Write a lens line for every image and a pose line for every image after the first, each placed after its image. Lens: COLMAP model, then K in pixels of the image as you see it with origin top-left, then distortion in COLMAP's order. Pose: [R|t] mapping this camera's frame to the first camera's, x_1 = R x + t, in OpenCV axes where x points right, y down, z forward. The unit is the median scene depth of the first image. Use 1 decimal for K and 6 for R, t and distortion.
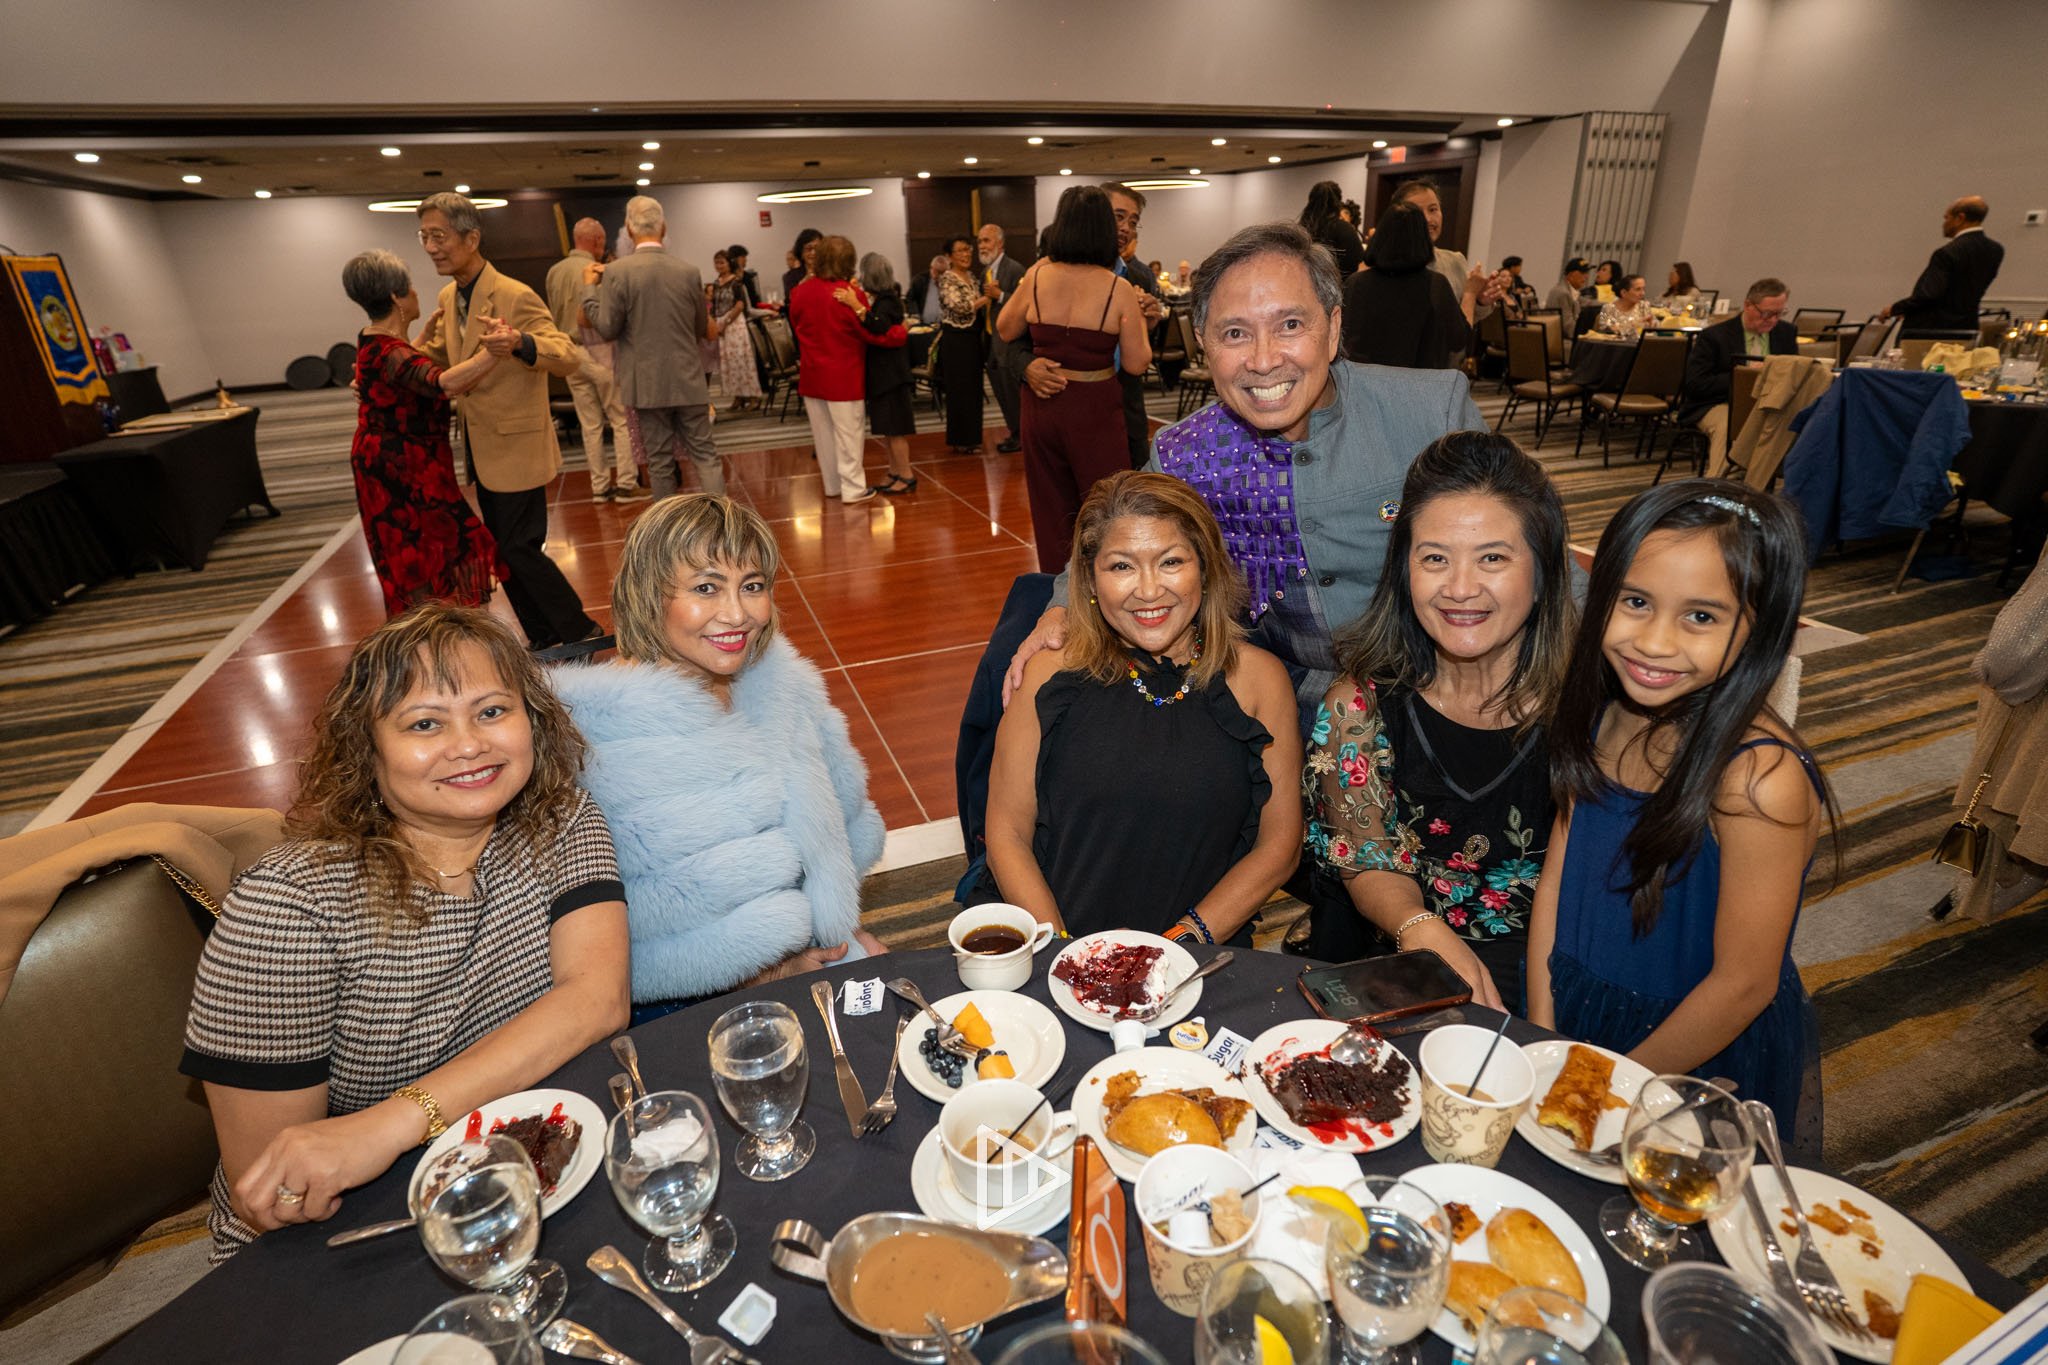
lens RADIAL K [[995.9, 0, 1024.0], [0, 995.9, 682.5], [0, 0, 1]] dist [-0.047128, 0.023054]
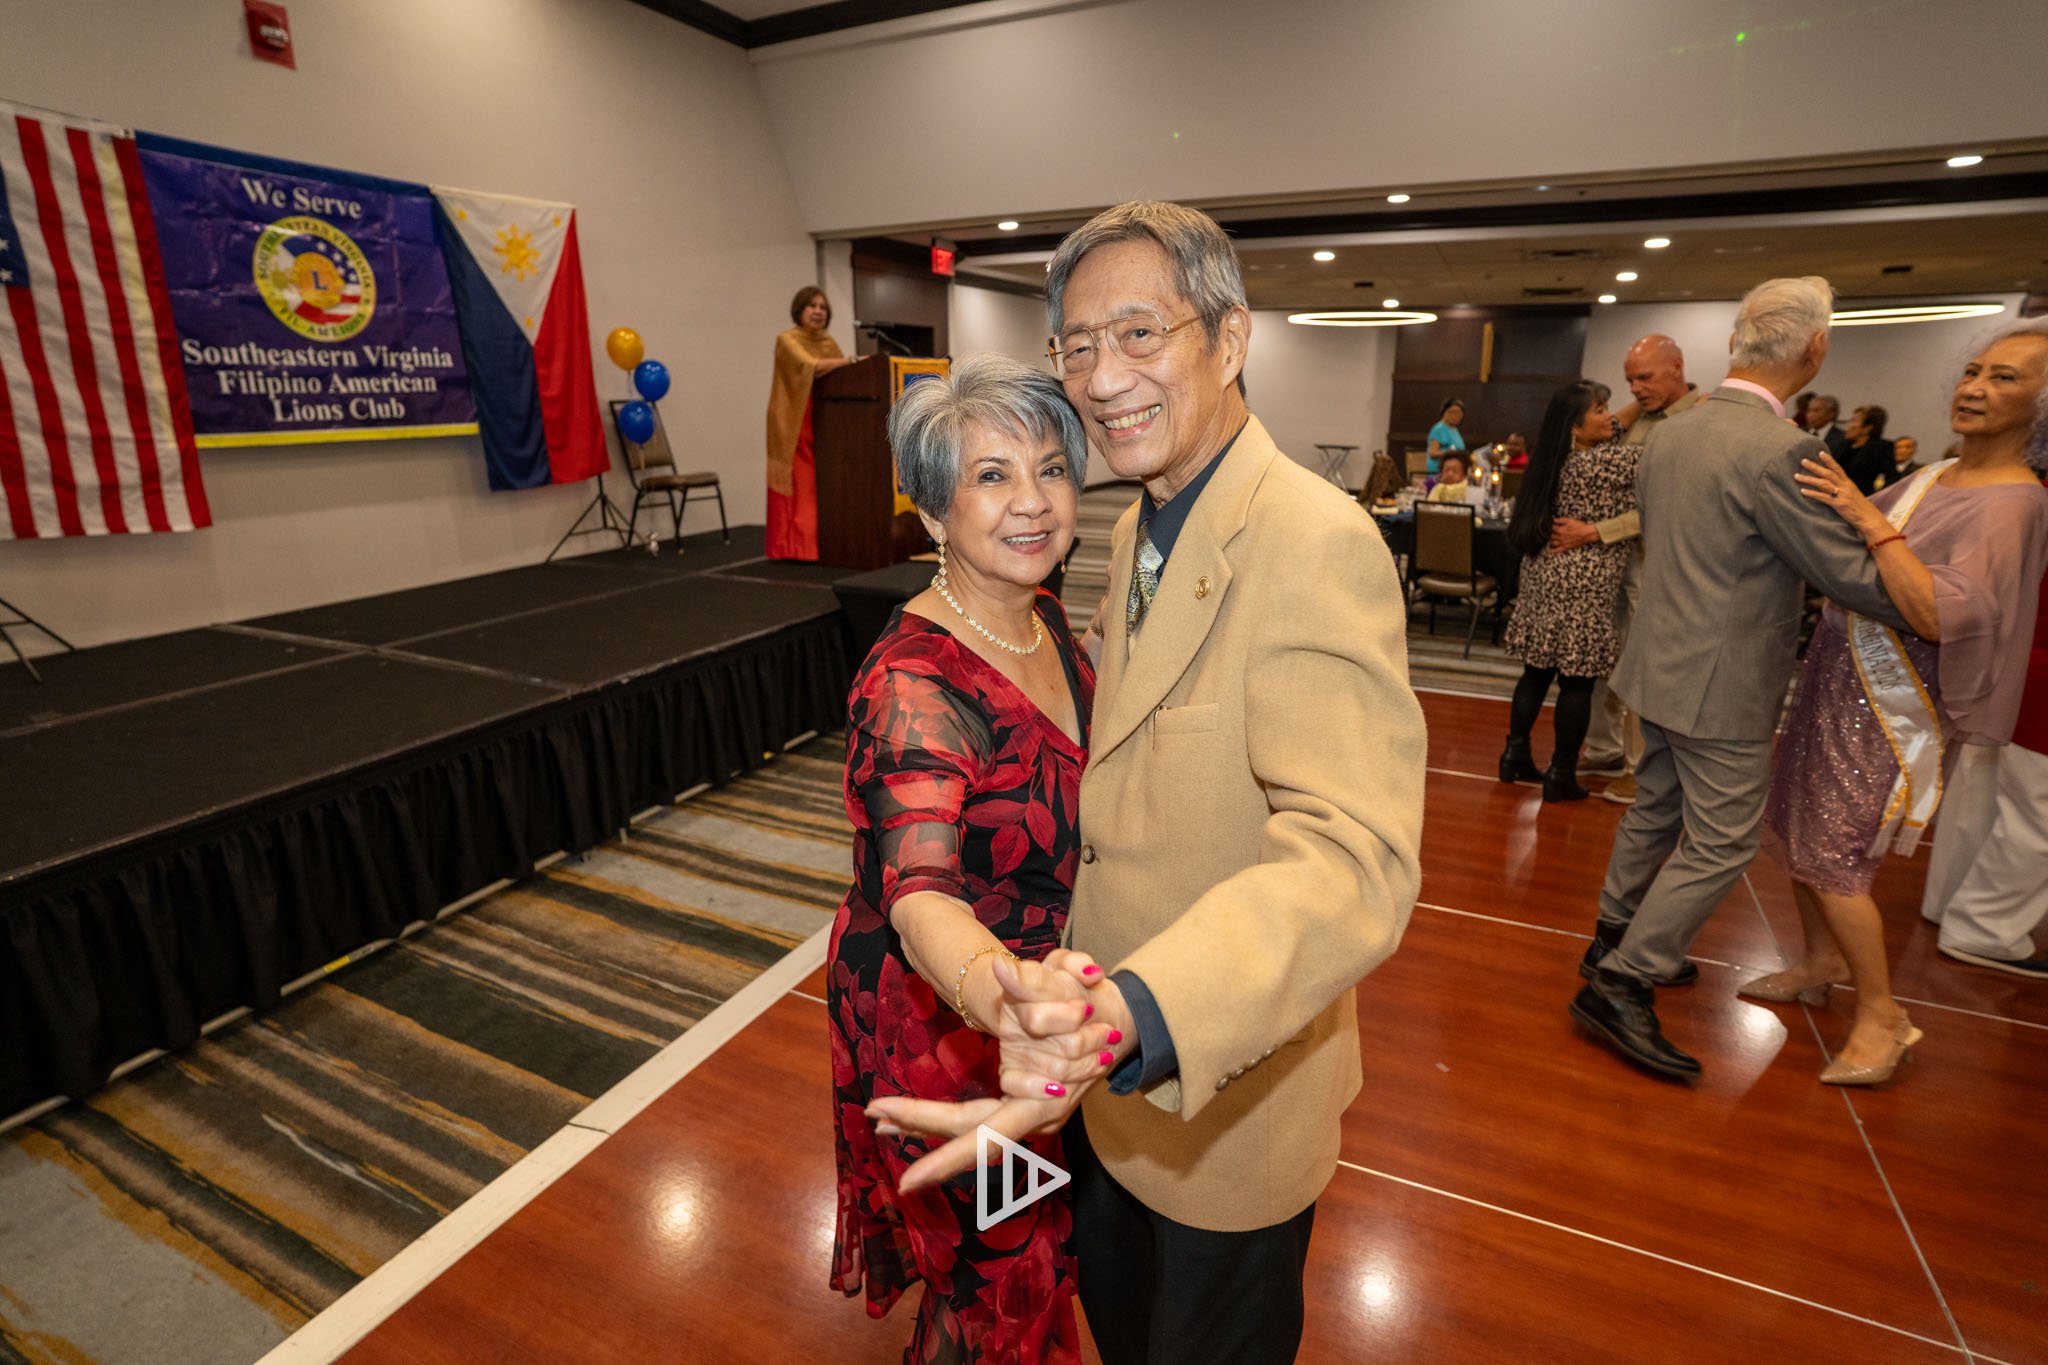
lens RADIAL K [[995.9, 0, 1024.0], [0, 995.9, 682.5], [0, 0, 1]] dist [-0.047128, 0.023054]
pose [[0.691430, 0.245362, -0.679502, -0.151359], [-0.319373, 0.947474, 0.017144, -0.119402], [0.648017, 0.205161, 0.733474, 0.267846]]
